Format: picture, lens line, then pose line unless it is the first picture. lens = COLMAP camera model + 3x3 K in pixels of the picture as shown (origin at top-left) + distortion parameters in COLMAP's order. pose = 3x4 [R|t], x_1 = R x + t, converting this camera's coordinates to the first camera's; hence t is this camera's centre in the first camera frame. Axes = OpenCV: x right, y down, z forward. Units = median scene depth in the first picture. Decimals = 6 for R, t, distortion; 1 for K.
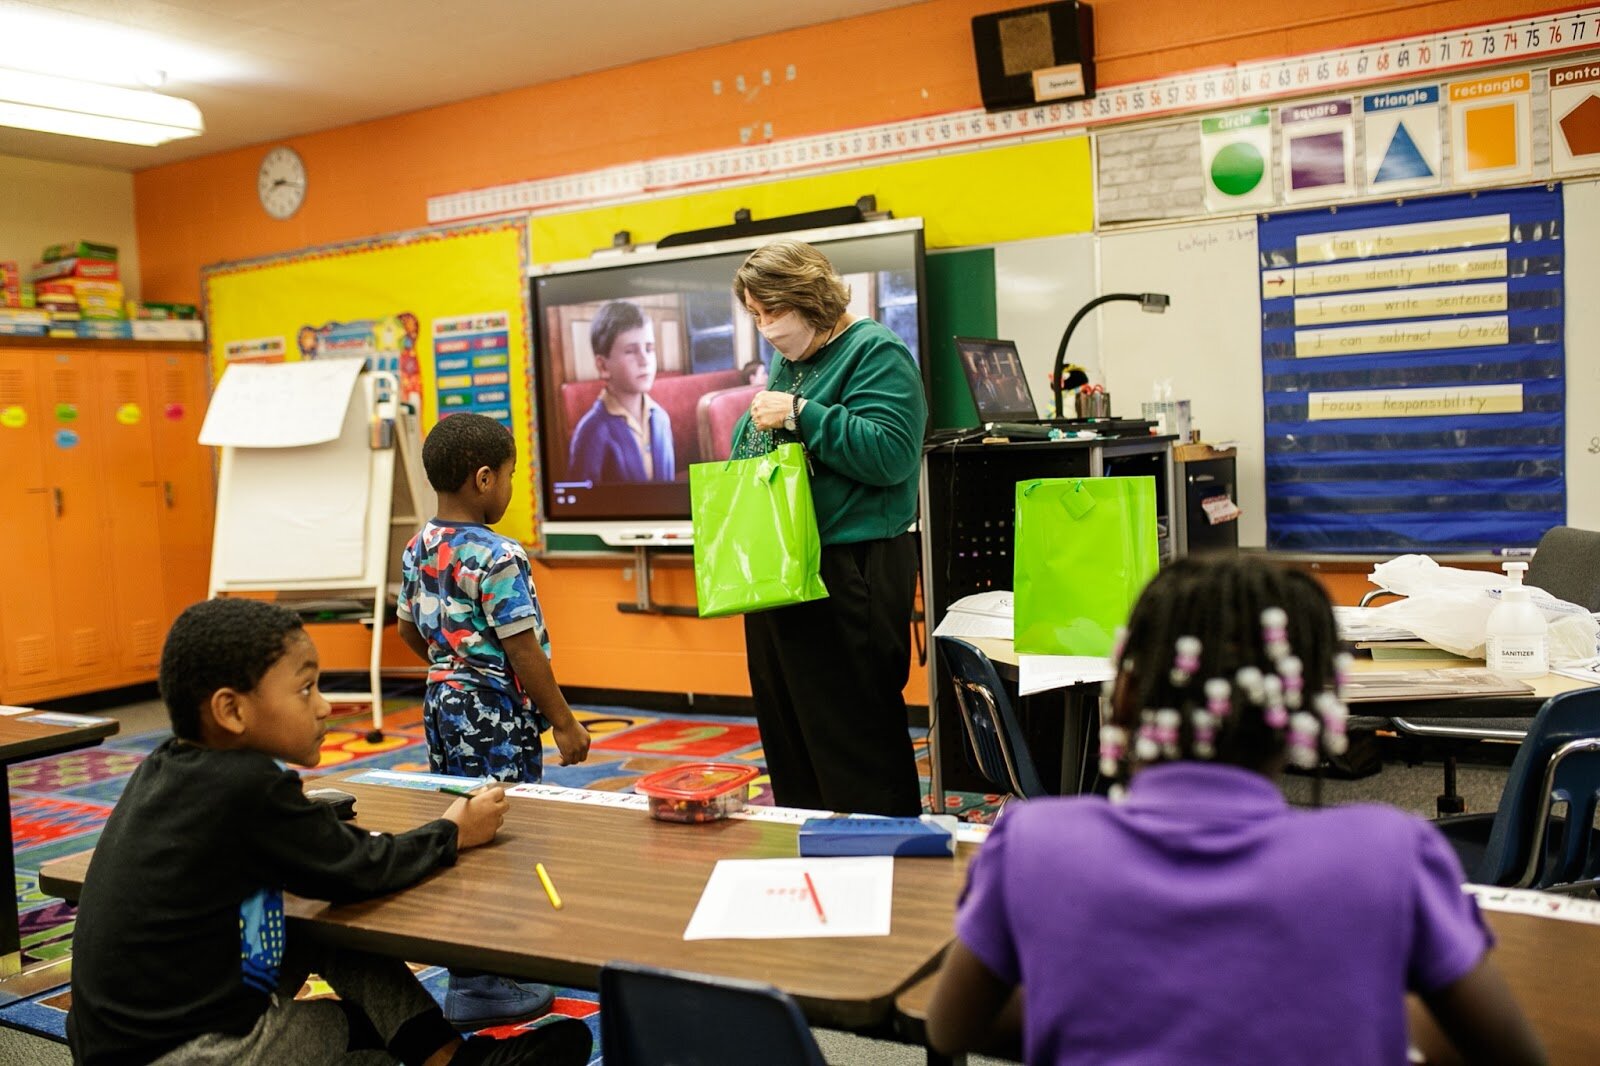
lens RADIAL K [[1512.4, 0, 800.2], [0, 1512.4, 532.3], [0, 0, 1]] dist [-0.018547, 0.000000]
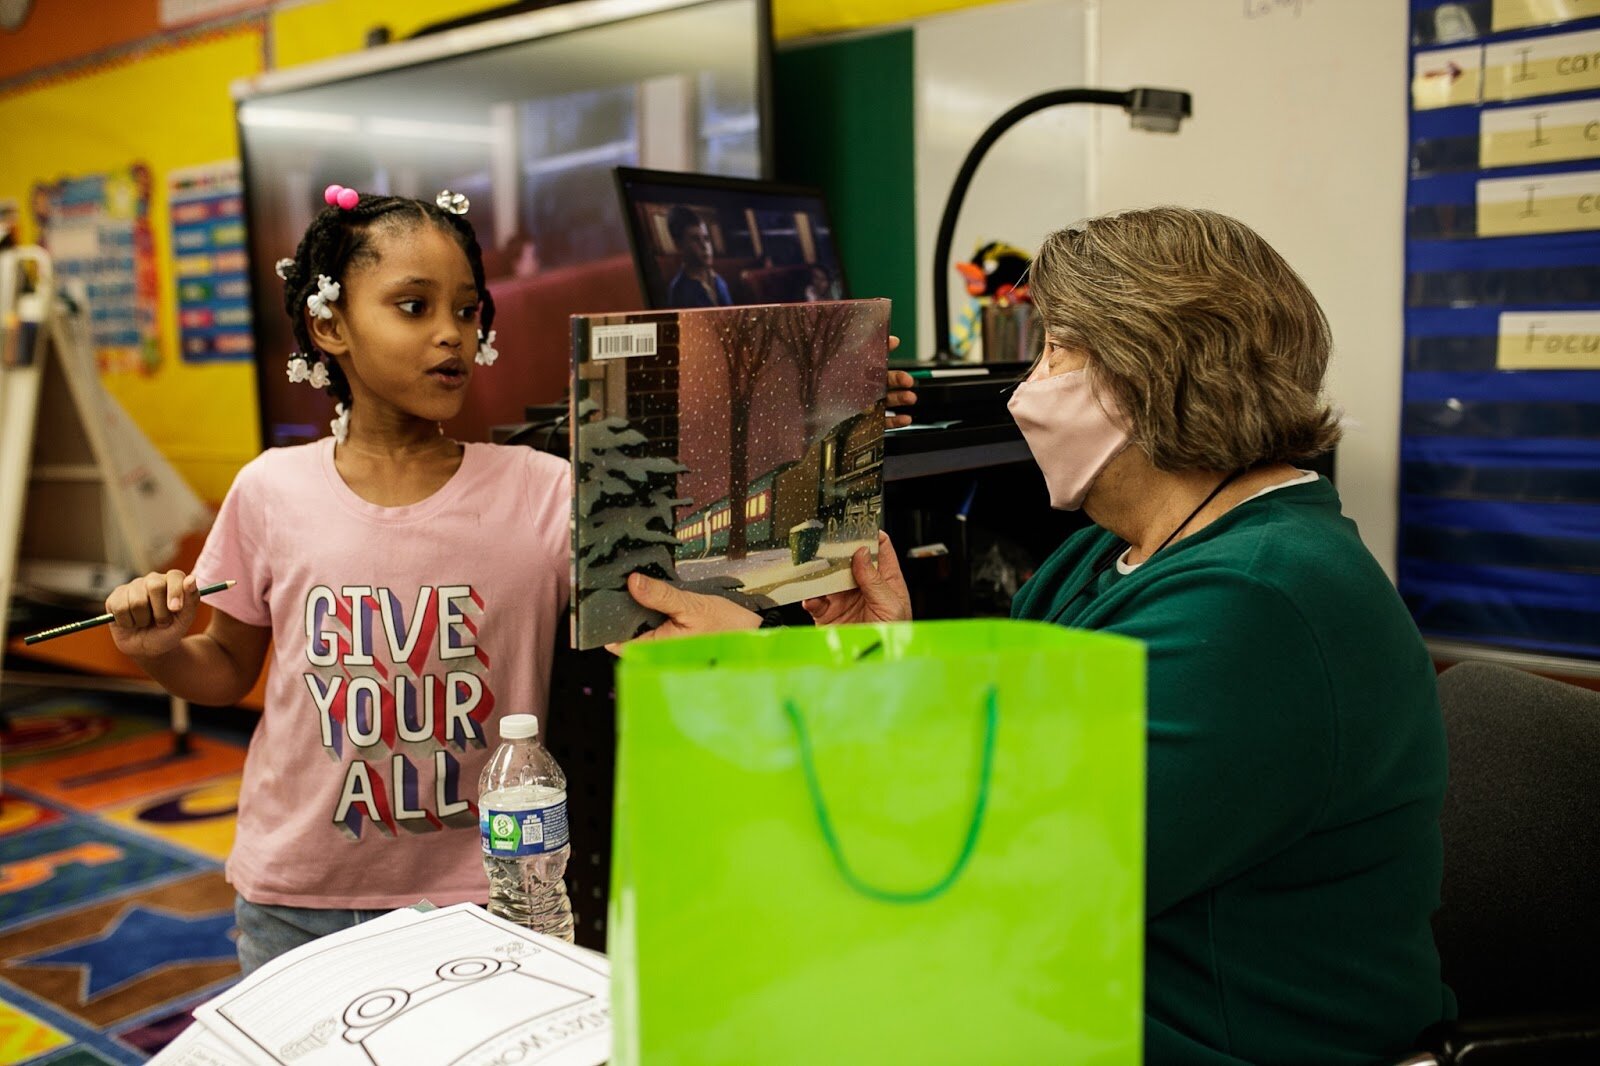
lens RADIAL K [[1512.4, 0, 798.5], [0, 1512.4, 531.6], [0, 0, 1]] dist [-0.018547, 0.000000]
pose [[0.989639, 0.040656, -0.137703, 0.185639], [-0.031352, 0.997119, 0.069071, -0.049100], [0.140115, -0.064038, 0.988062, 0.494817]]
